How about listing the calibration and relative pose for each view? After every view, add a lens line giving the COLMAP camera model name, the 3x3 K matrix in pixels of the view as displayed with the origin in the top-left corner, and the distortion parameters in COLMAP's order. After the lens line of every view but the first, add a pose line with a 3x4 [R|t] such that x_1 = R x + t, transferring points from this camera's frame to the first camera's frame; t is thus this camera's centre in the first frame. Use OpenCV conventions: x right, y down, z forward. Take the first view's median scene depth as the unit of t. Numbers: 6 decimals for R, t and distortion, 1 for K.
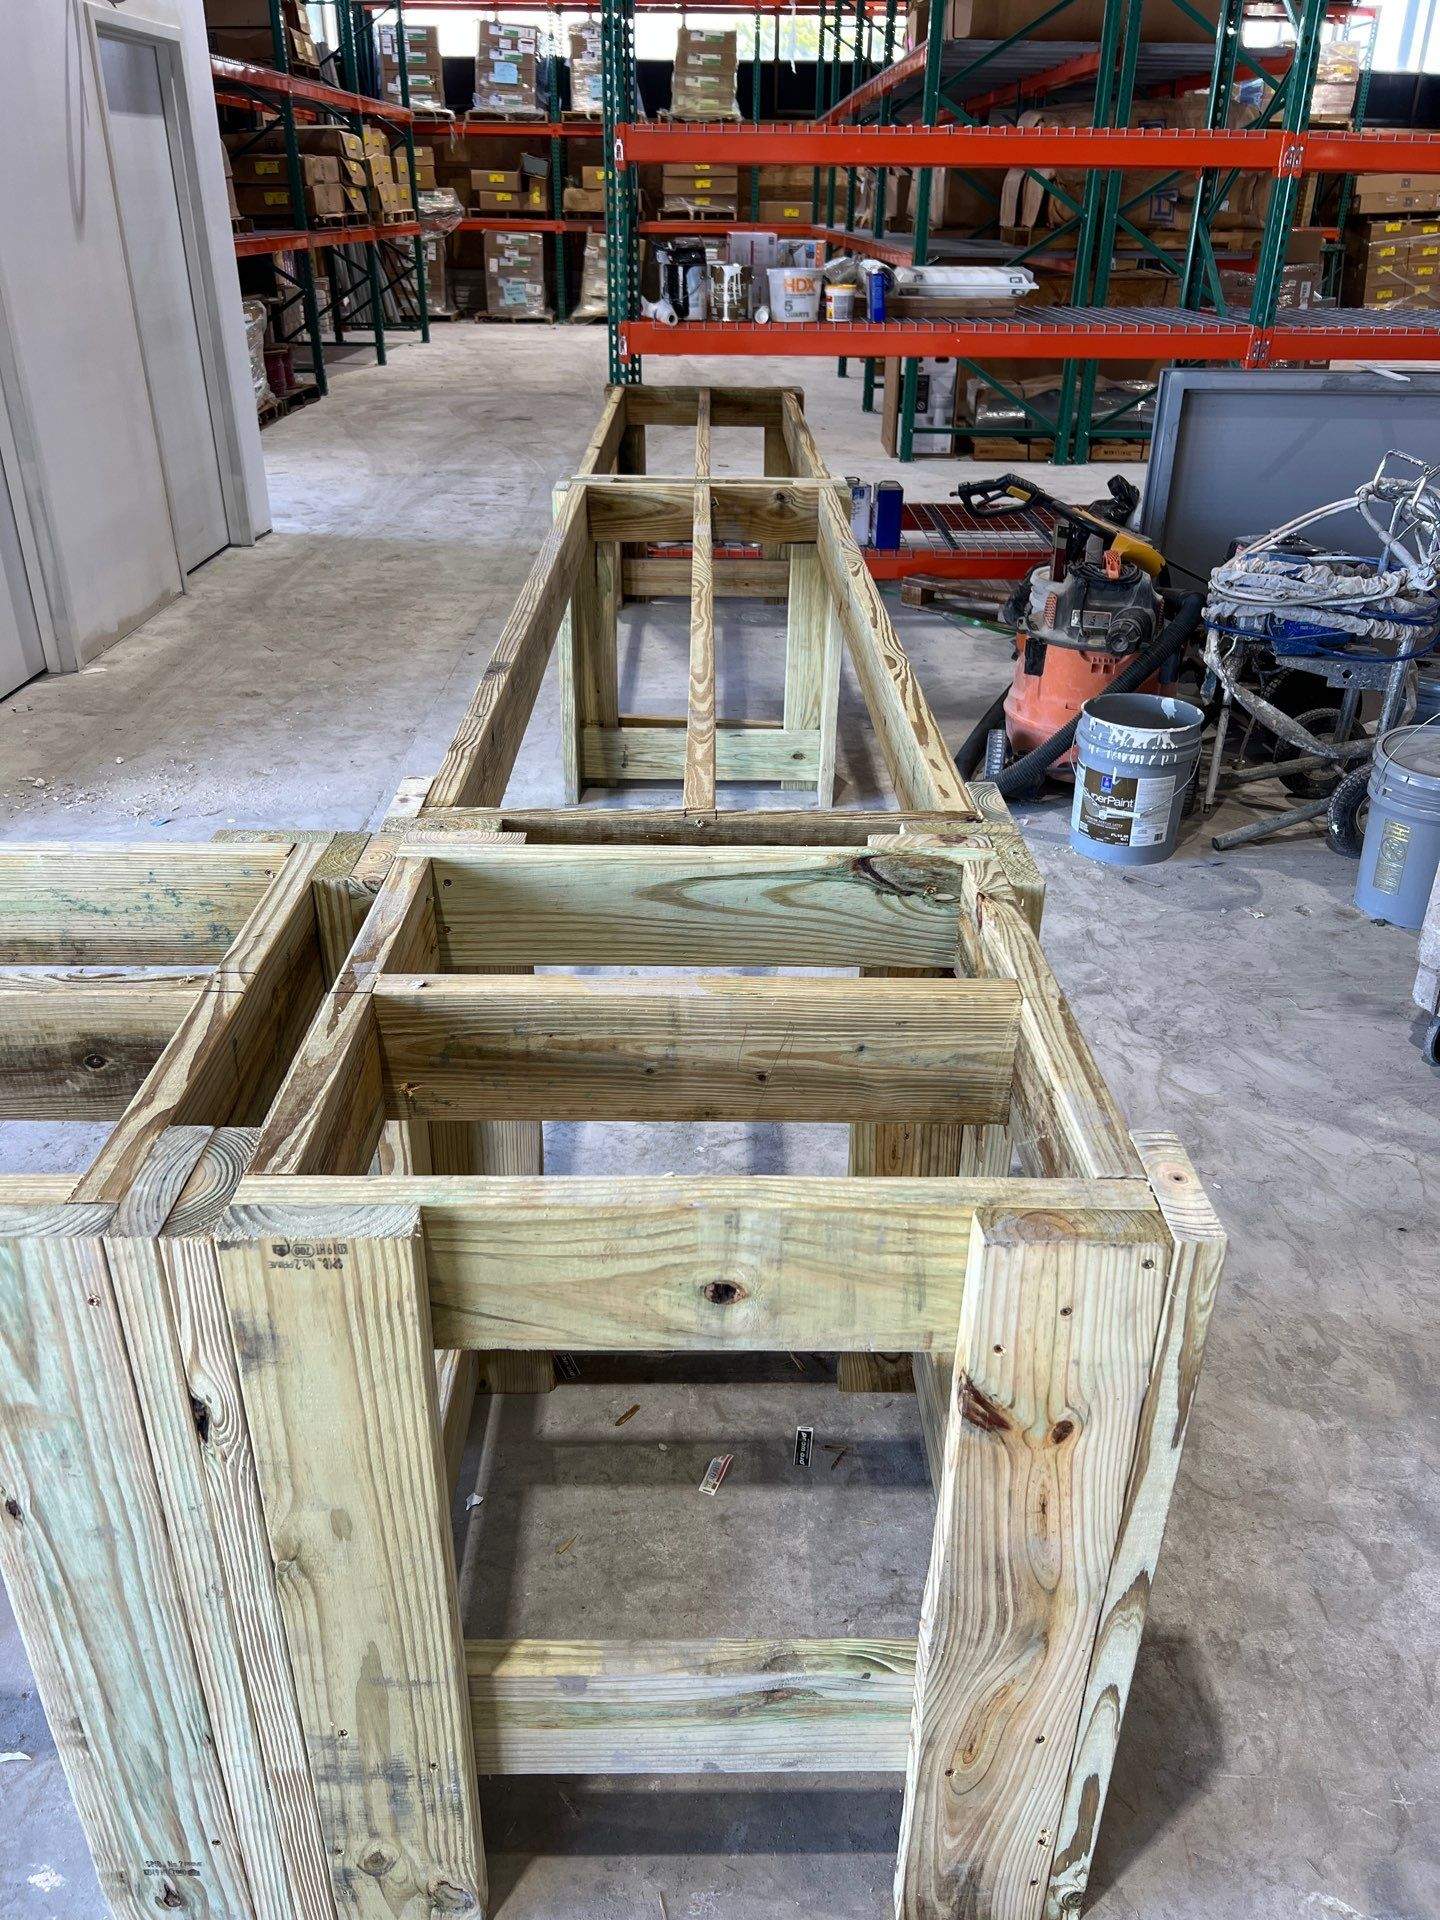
lens RADIAL K [[1440.5, 0, 718.9], [0, 1440.5, 956.2], [0, 0, 1]] dist [0.000365, -0.000662]
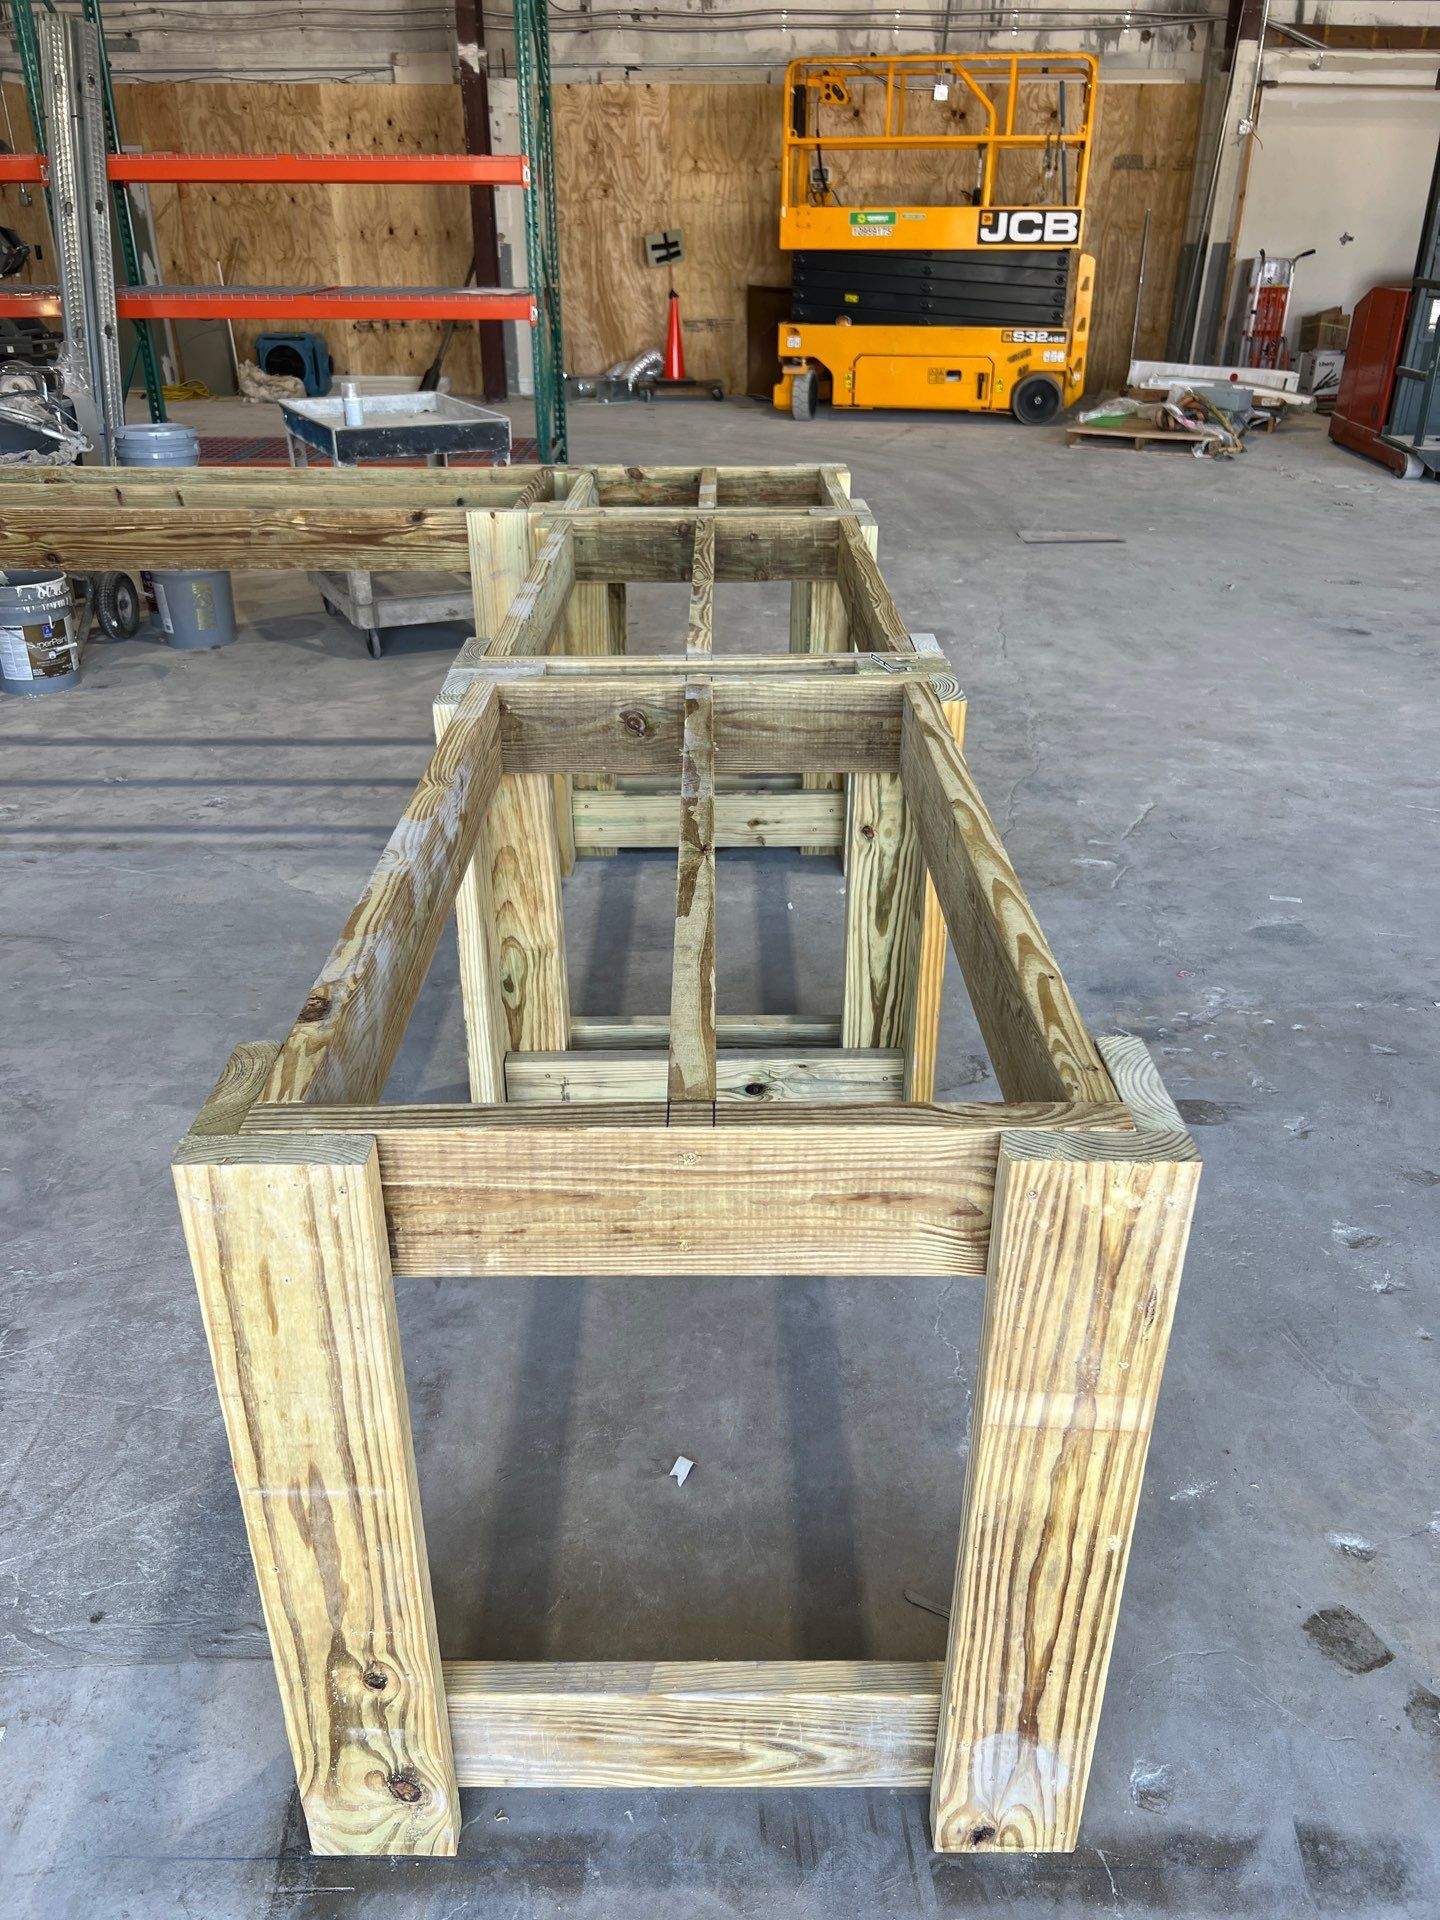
lens RADIAL K [[1440.5, 0, 717.9], [0, 1440.5, 961.7], [0, 0, 1]] dist [0.000365, -0.000662]
pose [[0.013471, -0.464806, 0.885310, -1.071272], [0.457066, 0.790339, 0.407989, -0.140442], [-0.889331, 0.399149, 0.223094, 0.274713]]
